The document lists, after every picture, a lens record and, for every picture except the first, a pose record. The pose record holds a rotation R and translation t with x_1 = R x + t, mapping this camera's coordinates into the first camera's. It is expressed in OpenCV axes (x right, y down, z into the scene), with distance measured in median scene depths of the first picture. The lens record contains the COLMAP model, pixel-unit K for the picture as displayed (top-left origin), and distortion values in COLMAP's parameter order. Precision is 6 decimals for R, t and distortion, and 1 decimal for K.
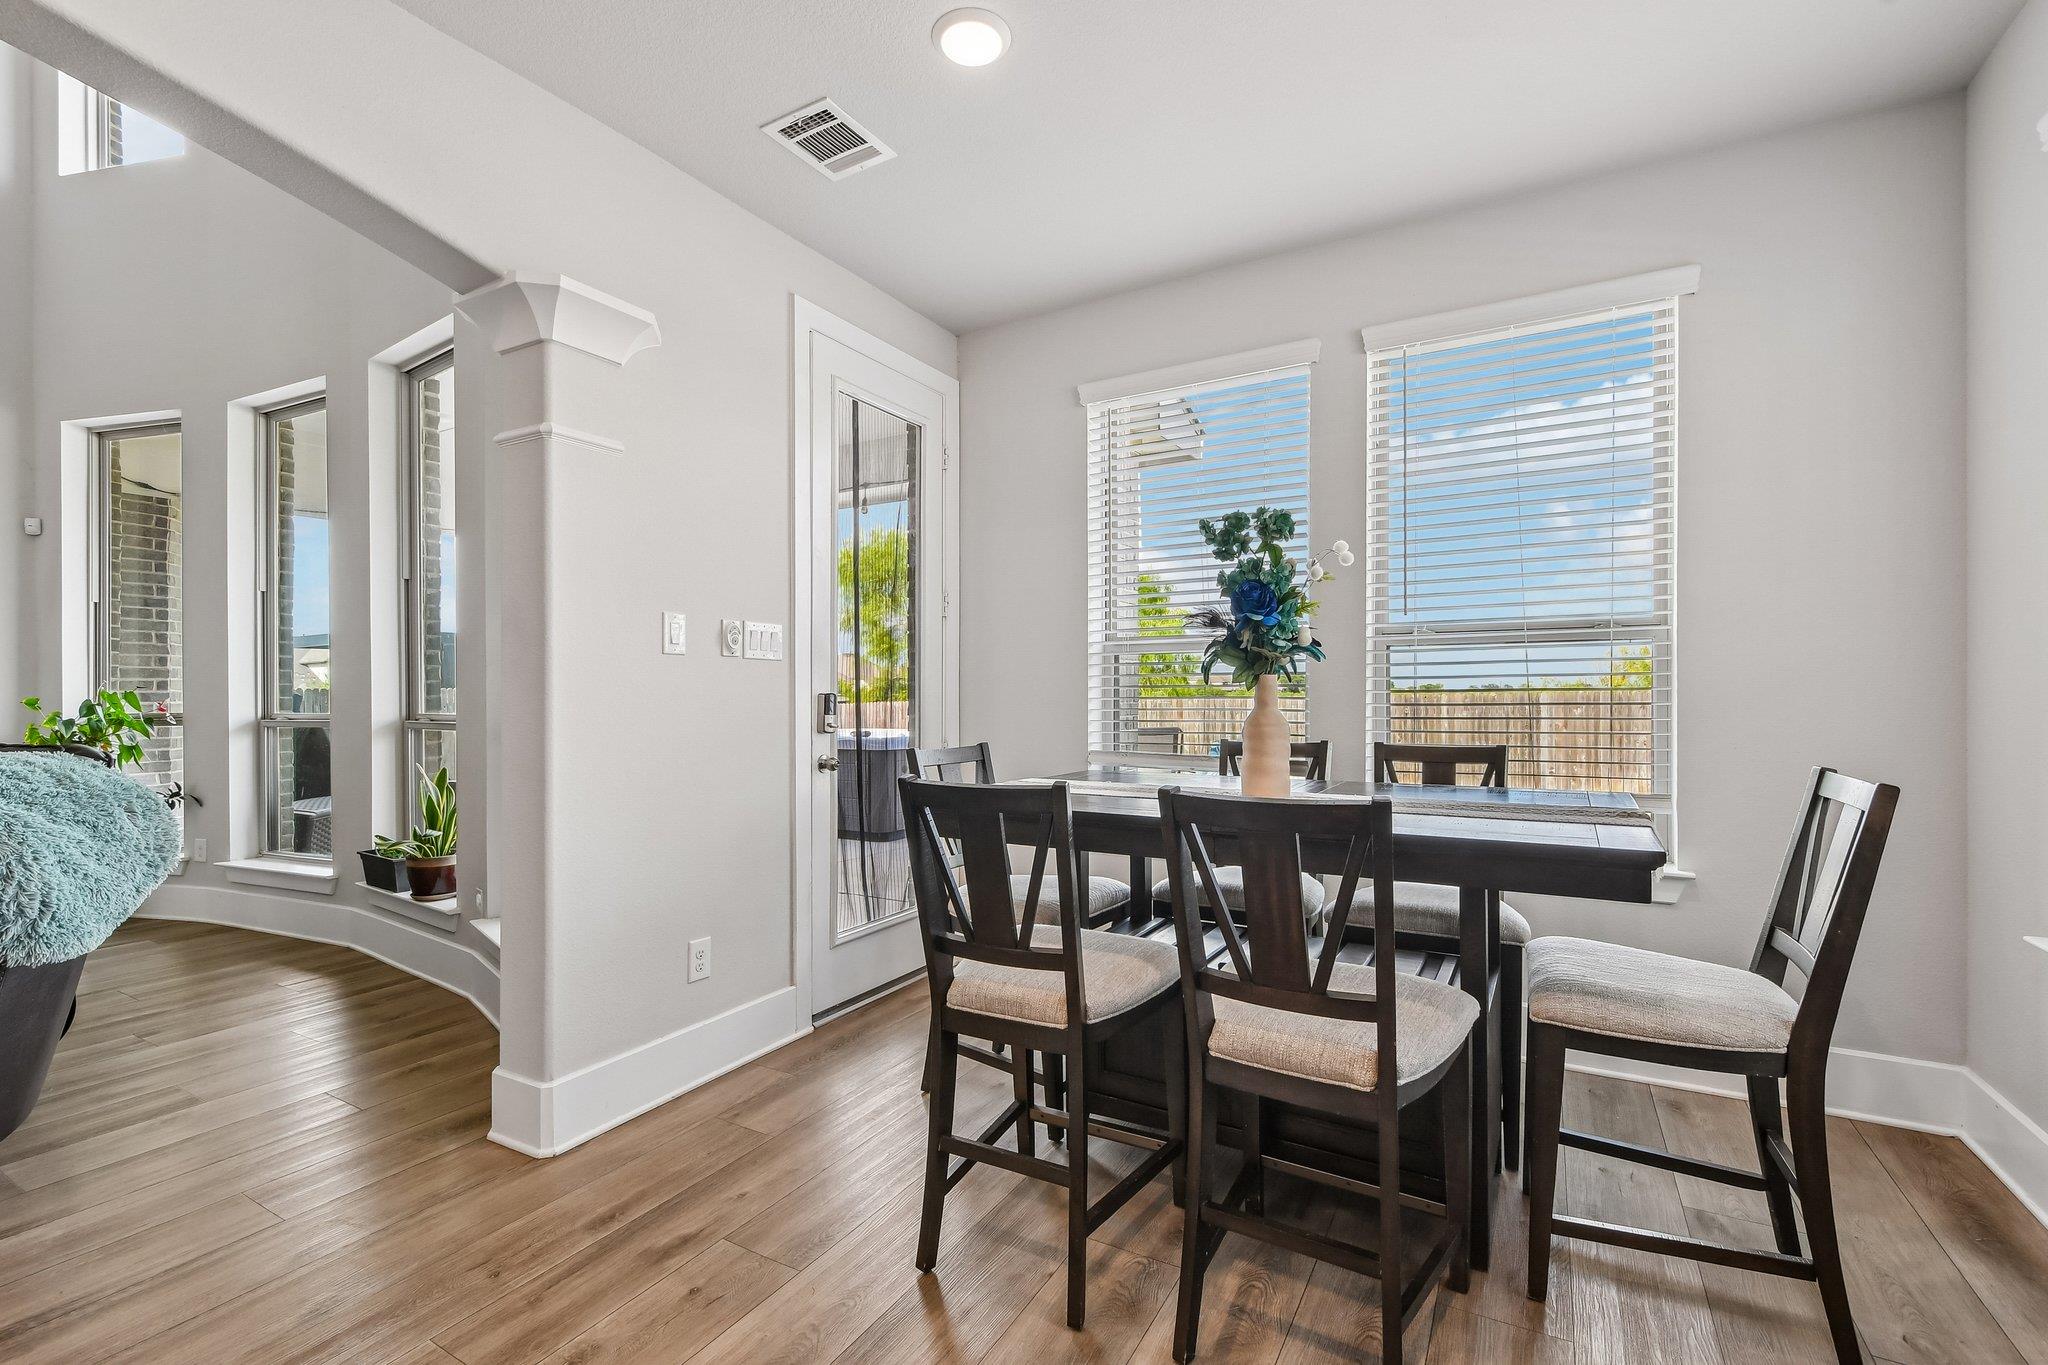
lens RADIAL K [[890.7, 0, 1024.0], [0, 890.7, 682.5], [0, 0, 1]] dist [-0.001909, -0.000357]
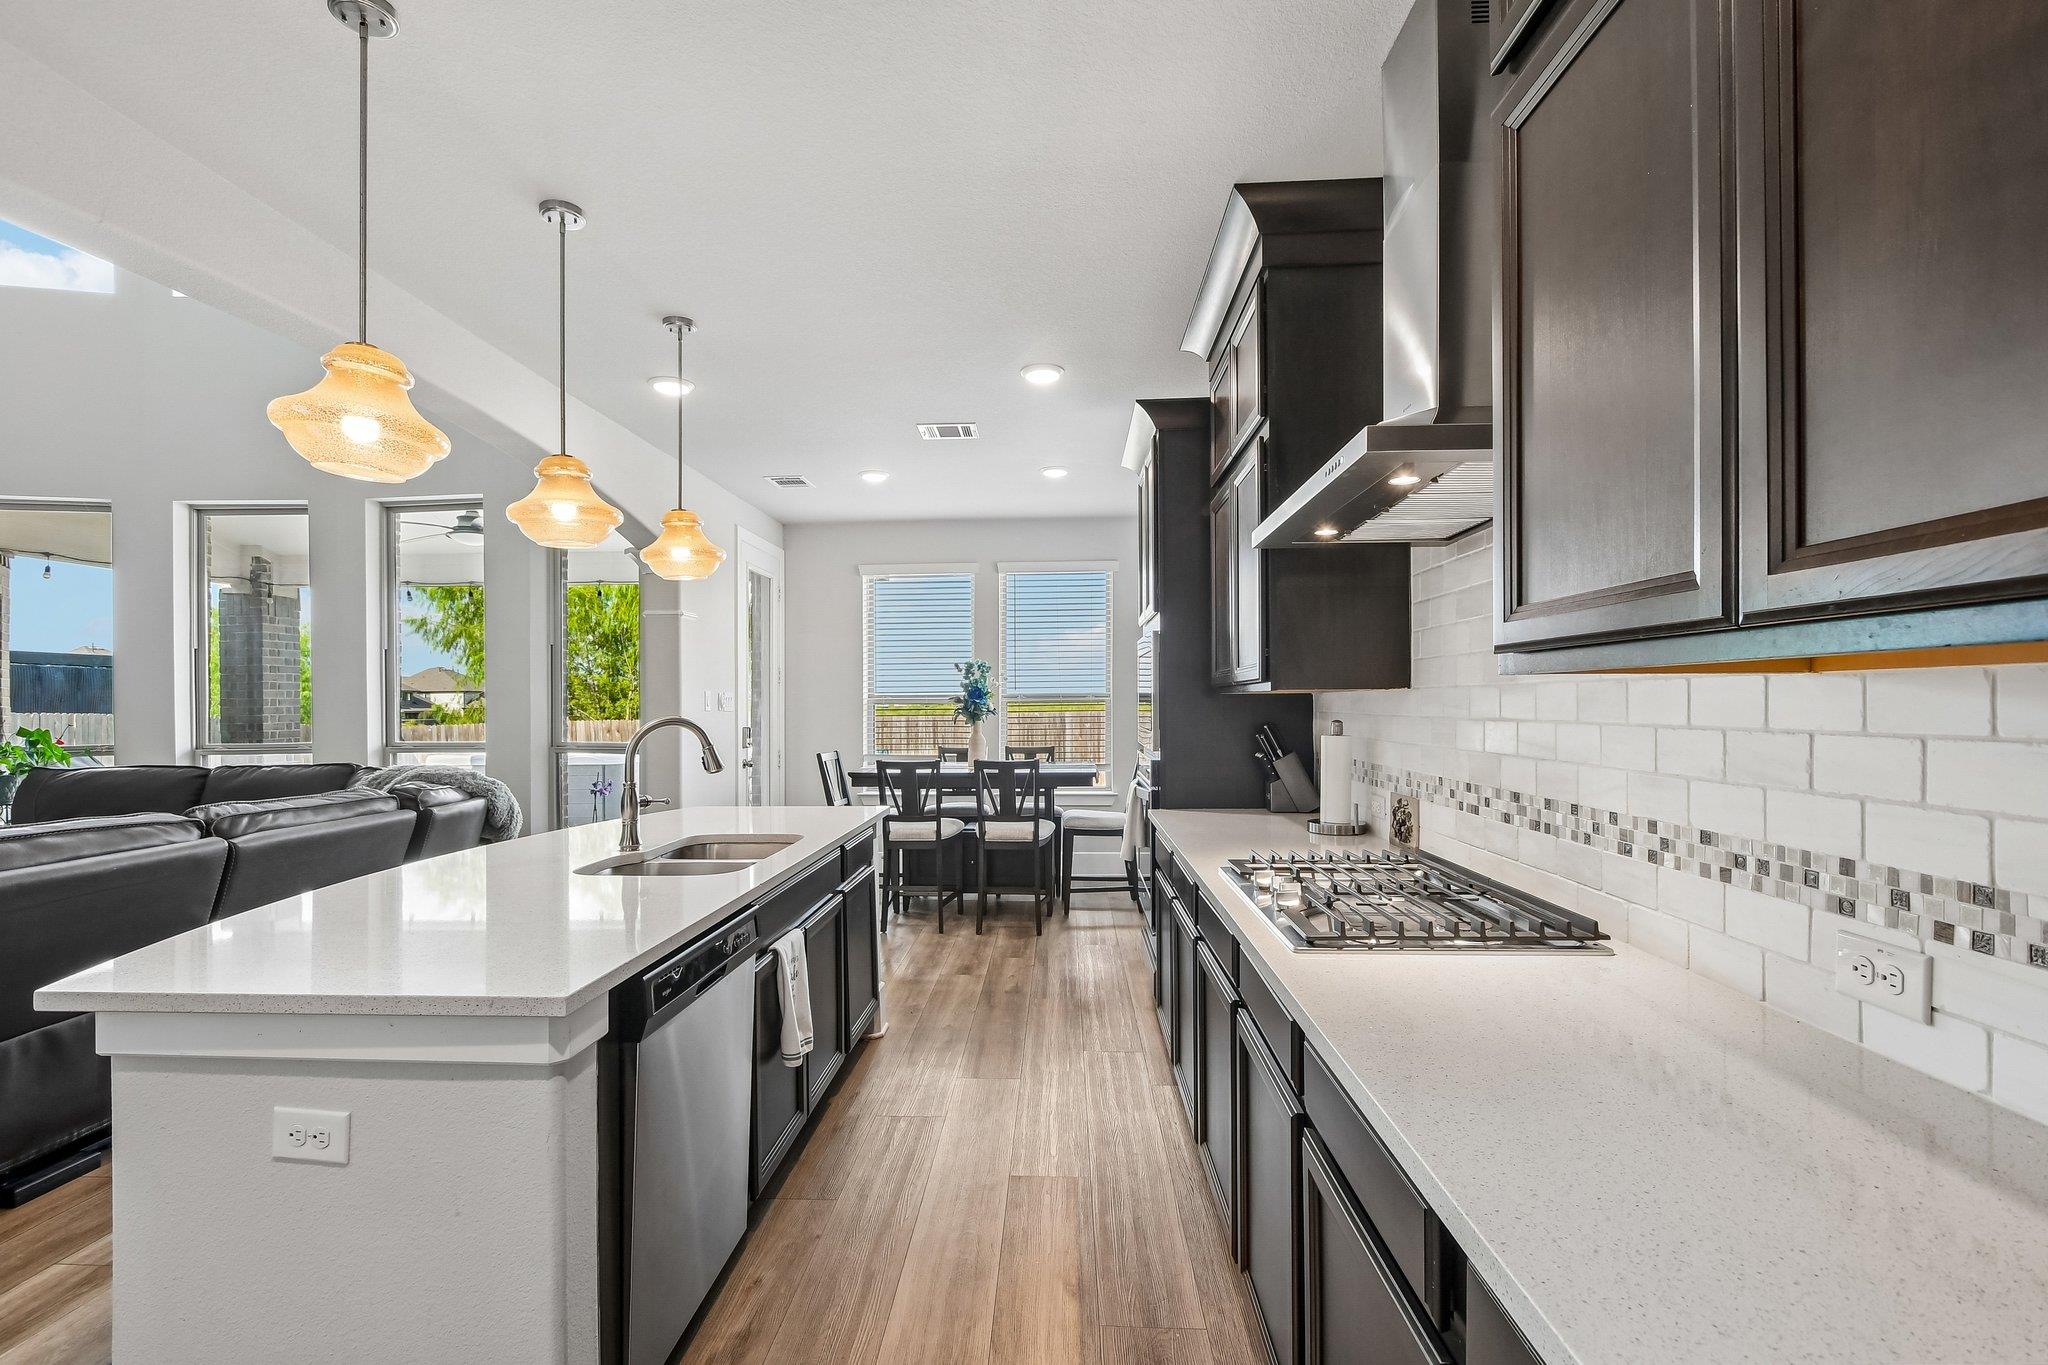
lens RADIAL K [[902.0, 0, 1016.7], [0, 902.0, 701.6], [0, 0, 1]] dist [0.001800, -0.007066]
pose [[0.889433, -0.000283, 0.457066, -0.860490], [-0.001567, 0.999992, 0.003670, -0.076393], [-0.457064, -0.003980, 0.889425, -1.459578]]
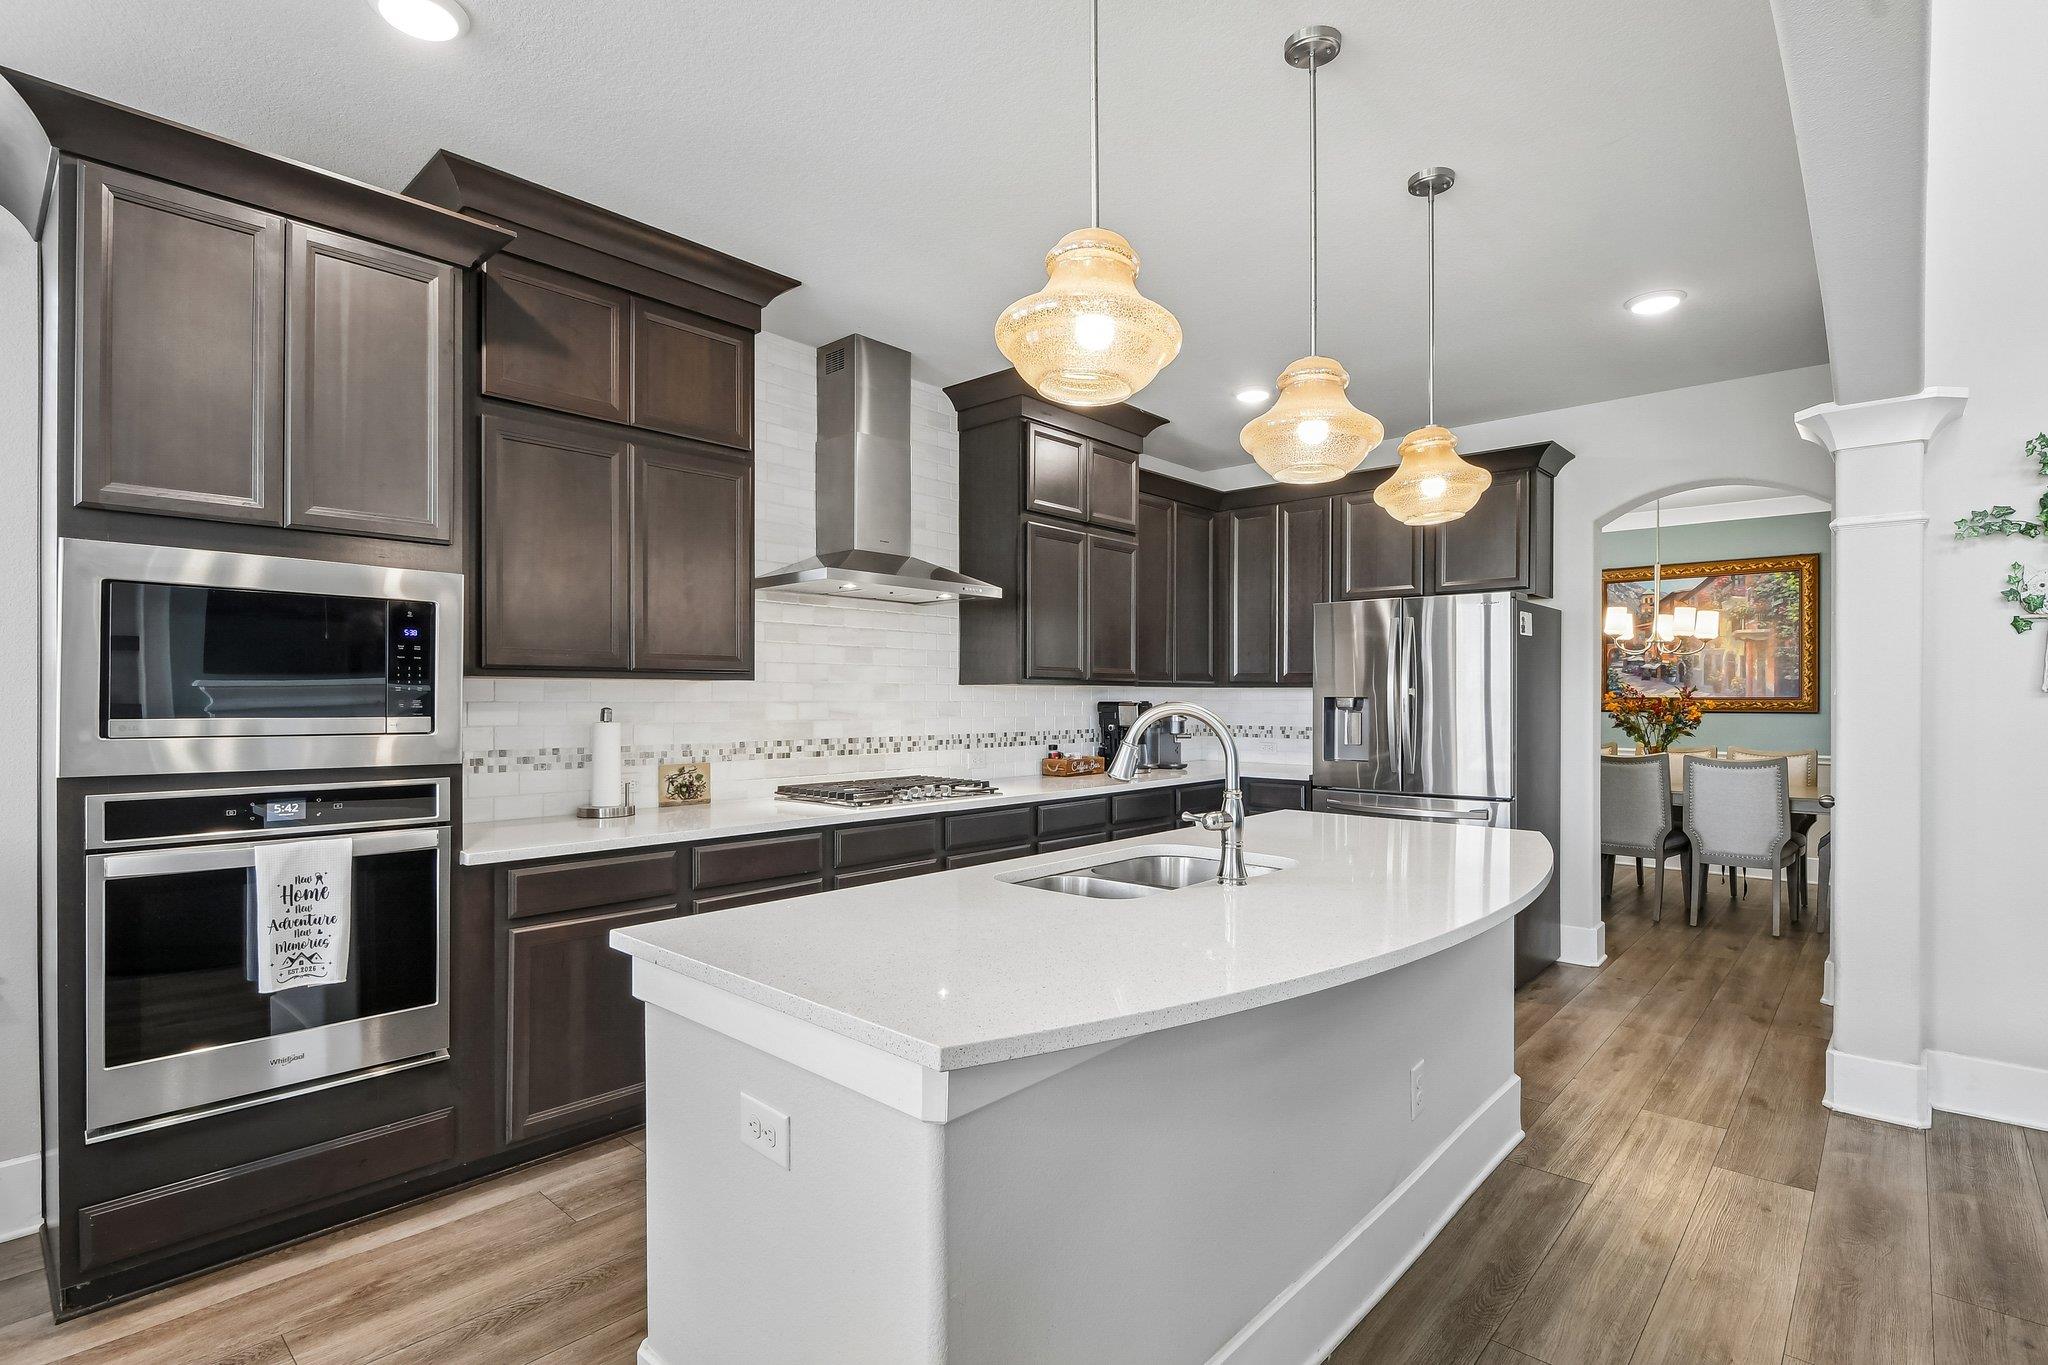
lens RADIAL K [[980.8, 0, 1017.0], [0, 980.8, 700.0], [0, 0, 1]] dist [0.002787, -0.009426]
pose [[-0.976987, 0.000196, 0.213297, -0.761472], [-0.000685, 0.999992, -0.004054, -0.050049], [-0.213296, -0.004107, -0.976979, 0.868628]]
